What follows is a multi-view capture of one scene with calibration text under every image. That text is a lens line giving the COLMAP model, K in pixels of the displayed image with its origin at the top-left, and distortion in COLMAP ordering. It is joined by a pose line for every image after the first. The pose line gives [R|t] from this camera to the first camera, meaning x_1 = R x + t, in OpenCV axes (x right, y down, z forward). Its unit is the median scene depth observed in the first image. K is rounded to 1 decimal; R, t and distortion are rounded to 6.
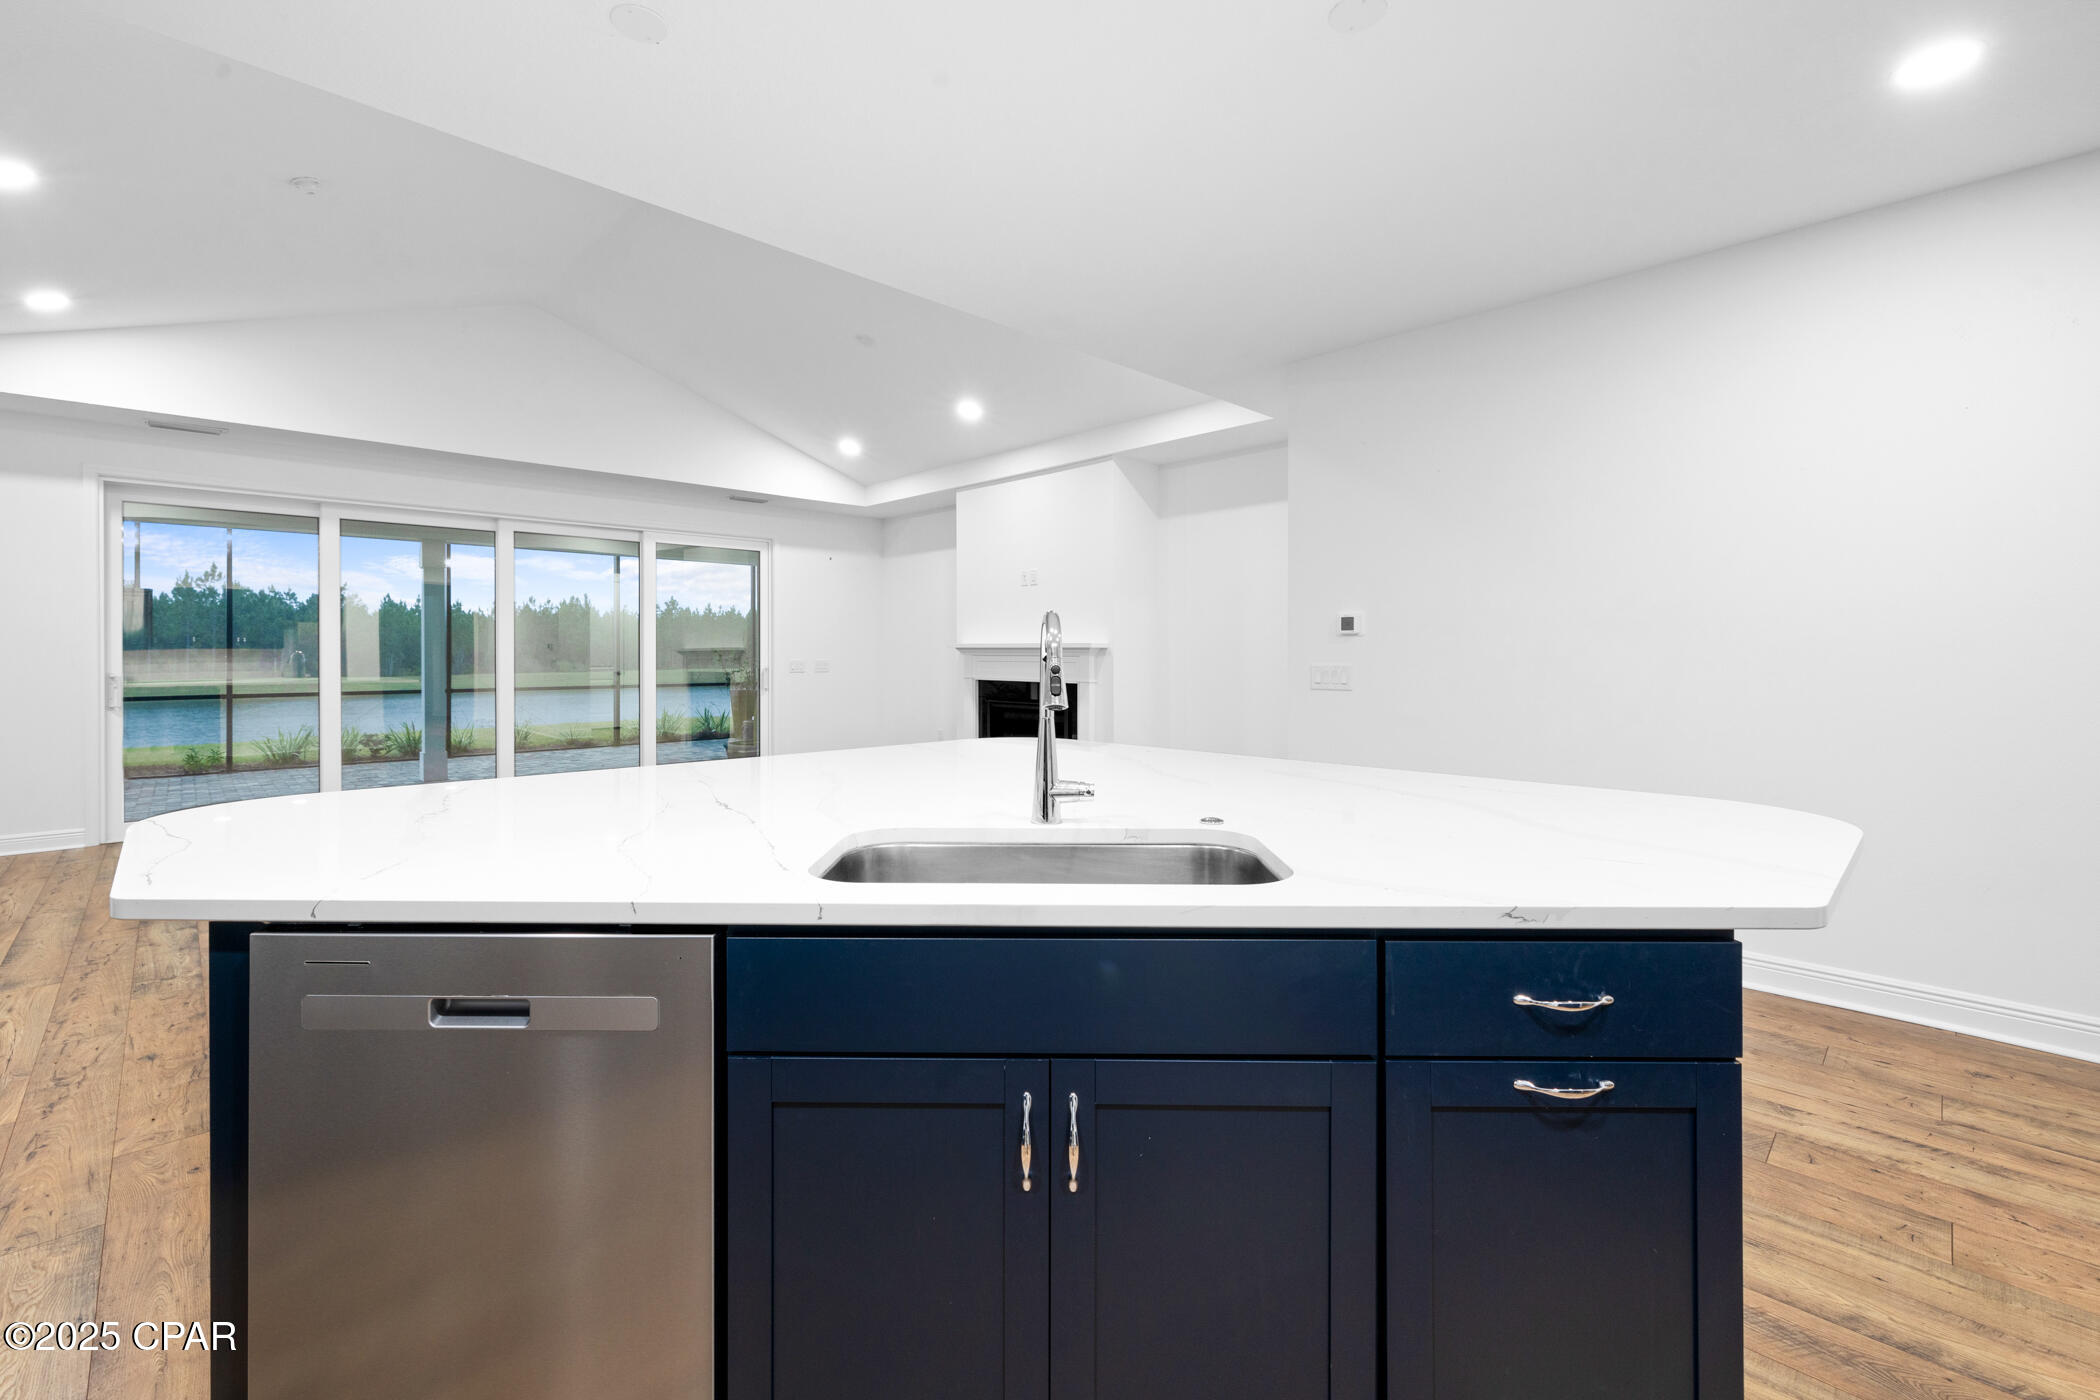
lens RADIAL K [[875.0, 0, 1033.5], [0, 875.0, 654.9], [0, 0, 1]] dist [0.001489, -0.000211]
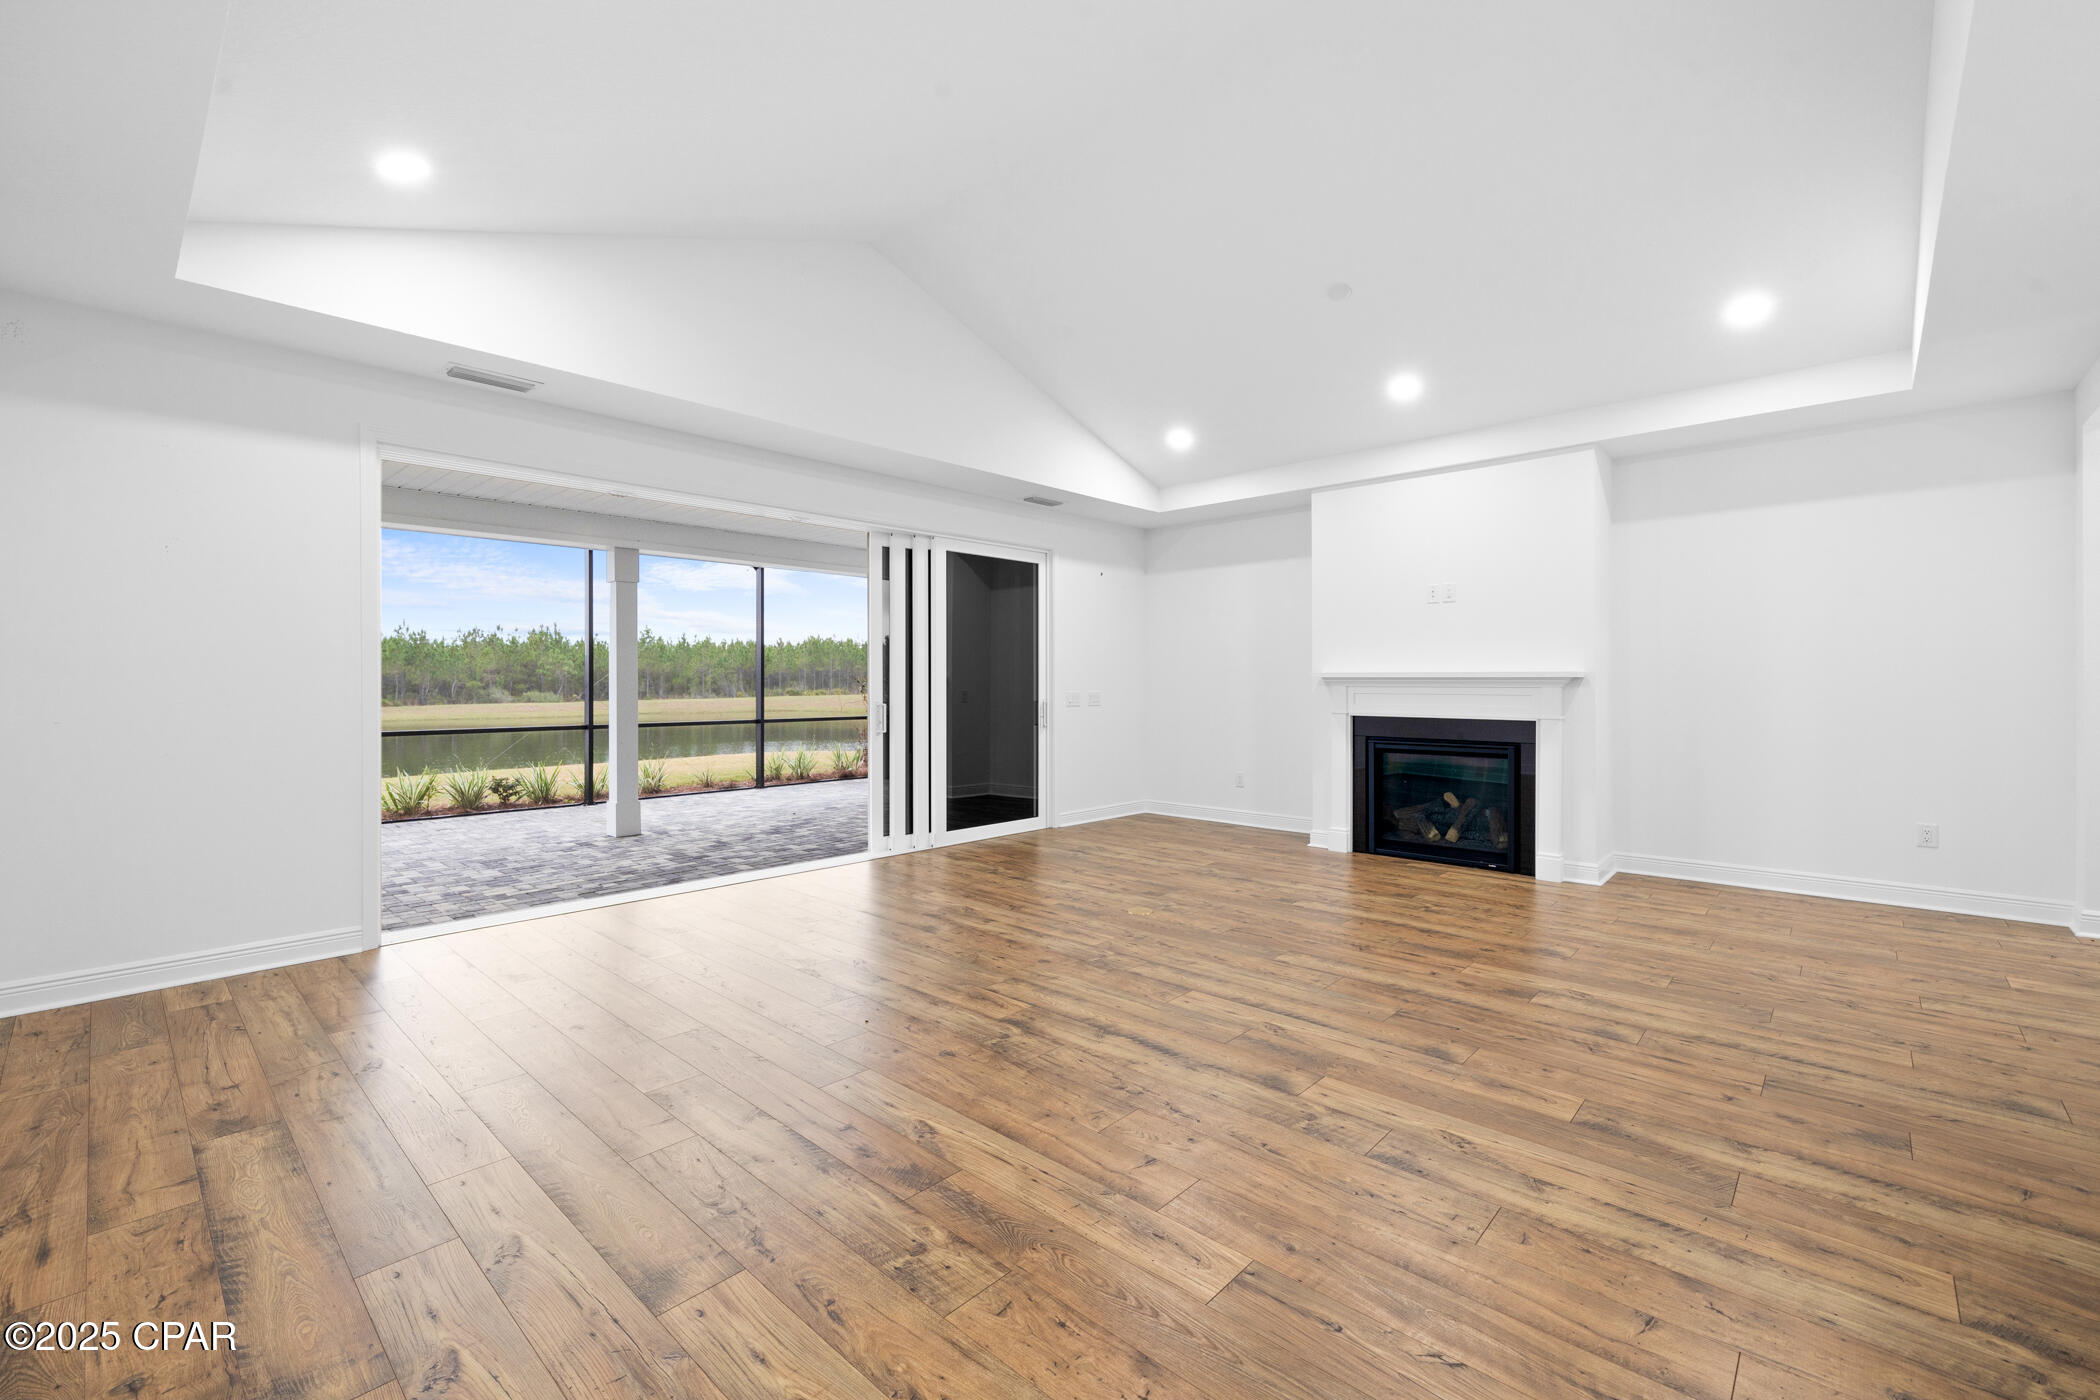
lens RADIAL K [[875.0, 0, 1050.8], [0, 875.0, 695.7], [0, 0, 1]] dist [0.001489, -0.000211]
pose [[0.998765, -0.001361, 0.049674, -0.356166], [0.000793, 0.999934, 0.011453, -0.000558], [-0.049687, -0.011400, 0.998700, 0.157143]]
